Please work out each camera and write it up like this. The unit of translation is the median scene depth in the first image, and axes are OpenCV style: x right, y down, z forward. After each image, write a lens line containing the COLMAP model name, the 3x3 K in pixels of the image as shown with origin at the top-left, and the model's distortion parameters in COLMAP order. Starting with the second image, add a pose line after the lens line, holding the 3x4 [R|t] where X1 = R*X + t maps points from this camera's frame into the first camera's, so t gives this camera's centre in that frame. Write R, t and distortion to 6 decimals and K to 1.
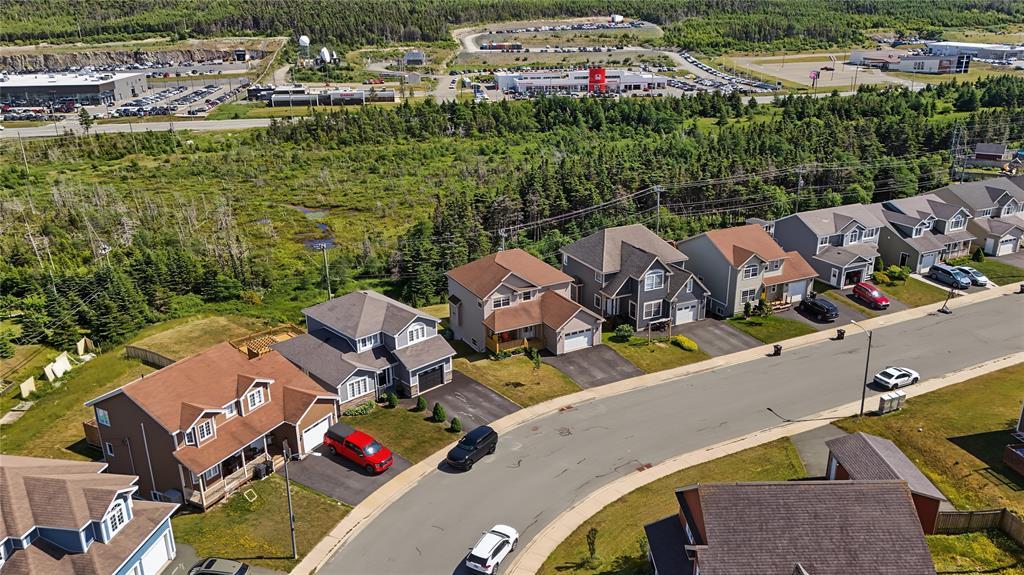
lens RADIAL K [[756.1, 0, 512.0], [0, 756.1, 287.5], [0, 0, 1]] dist [0.058099, -0.048778]
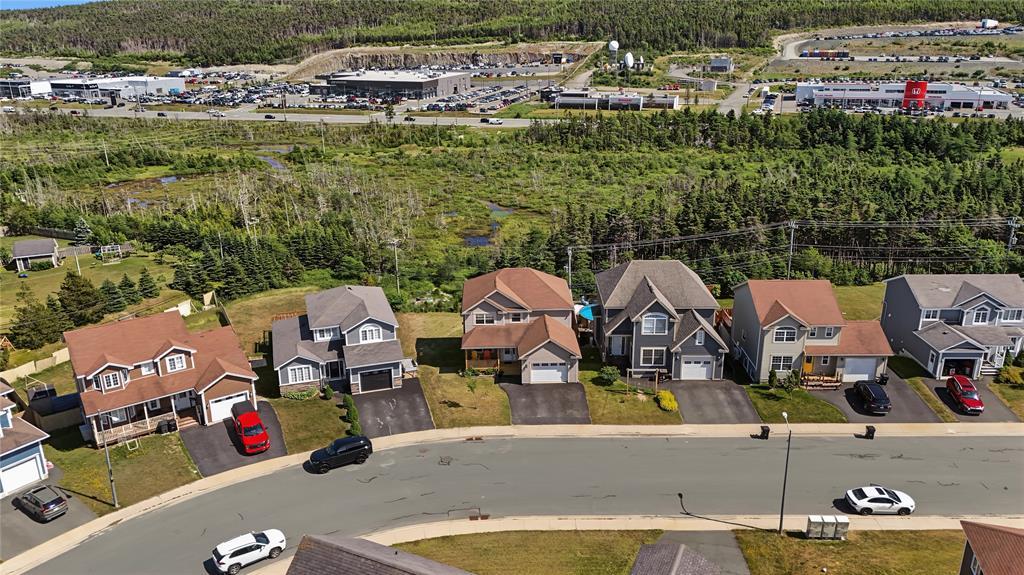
lens RADIAL K [[756.1, 0, 512.0], [0, 756.1, 287.5], [0, 0, 1]] dist [0.058099, -0.048778]
pose [[0.898638, 0.151028, -0.411875, 0.131222], [-0.153007, 0.987817, 0.028383, -0.017159], [0.411144, 0.037513, 0.910798, 0.039823]]
